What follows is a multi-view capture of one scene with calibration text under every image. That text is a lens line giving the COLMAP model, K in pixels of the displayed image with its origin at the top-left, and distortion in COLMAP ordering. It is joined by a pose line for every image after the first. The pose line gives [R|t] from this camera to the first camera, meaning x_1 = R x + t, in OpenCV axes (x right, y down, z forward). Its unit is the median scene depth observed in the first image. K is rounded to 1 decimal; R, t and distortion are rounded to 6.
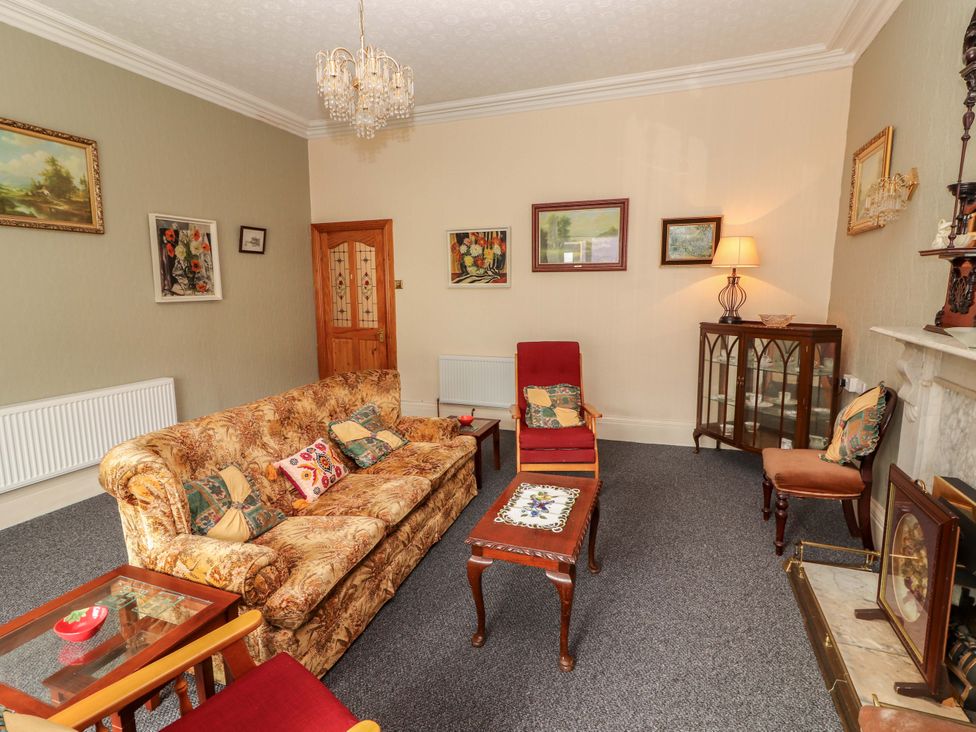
lens RADIAL K [[504.9, 0, 487.7], [0, 504.9, 361.5], [0, 0, 1]] dist [0.004732, -0.003212]
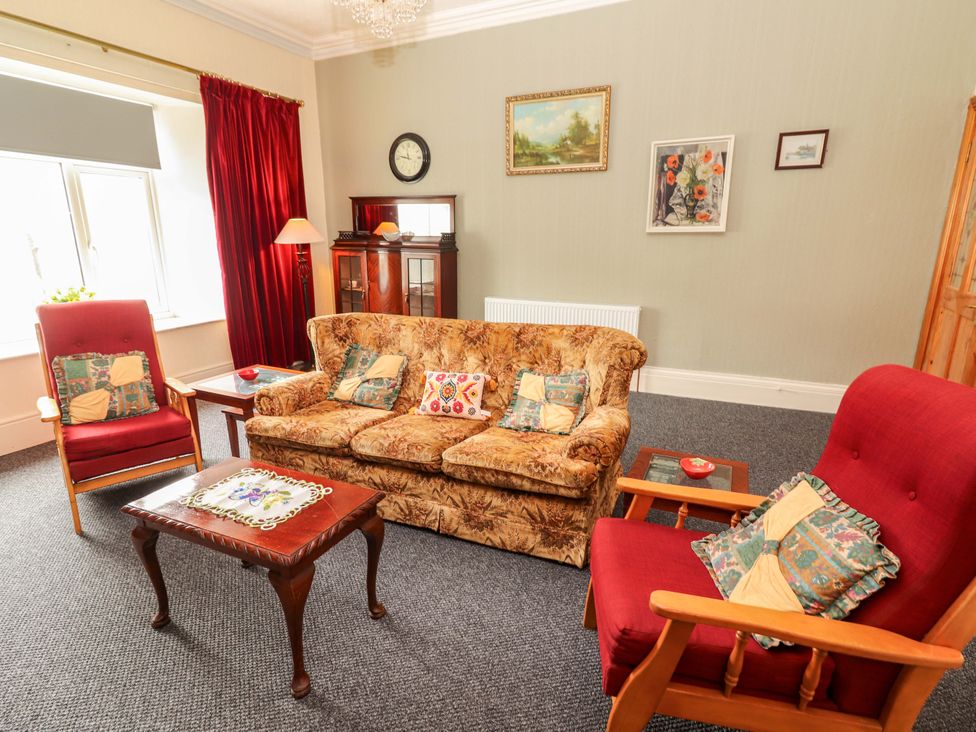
lens RADIAL K [[504.9, 0, 488.8], [0, 504.9, 360.3], [0, 0, 1]] dist [0.004732, -0.003212]
pose [[-0.086837, 0.259691, -0.961780, 0.490631], [-0.143260, 0.952137, 0.270022, -0.112818], [0.985868, 0.161233, -0.045477, 0.865608]]
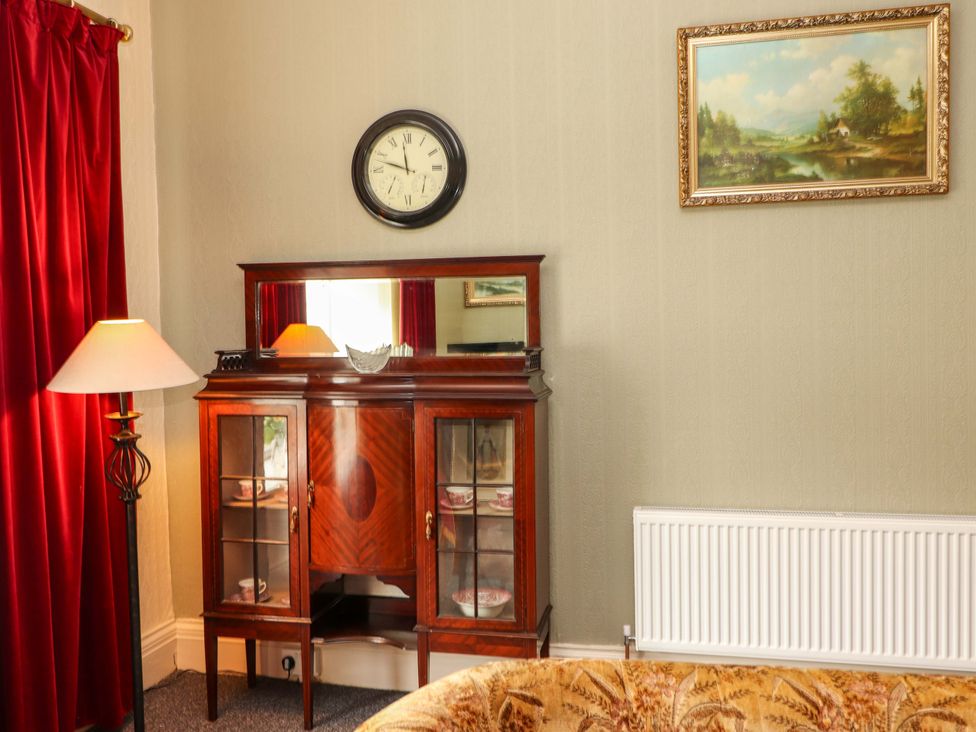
lens RADIAL K [[875.2, 0, 490.7], [0, 875.2, 358.3], [0, 0, 1]] dist [-0.001677, -0.006362]
pose [[0.124453, 0.049982, -0.990966, 0.011252], [-0.122845, 0.991823, 0.034598, -0.074123], [0.984592, 0.117429, 0.129575, 0.493022]]
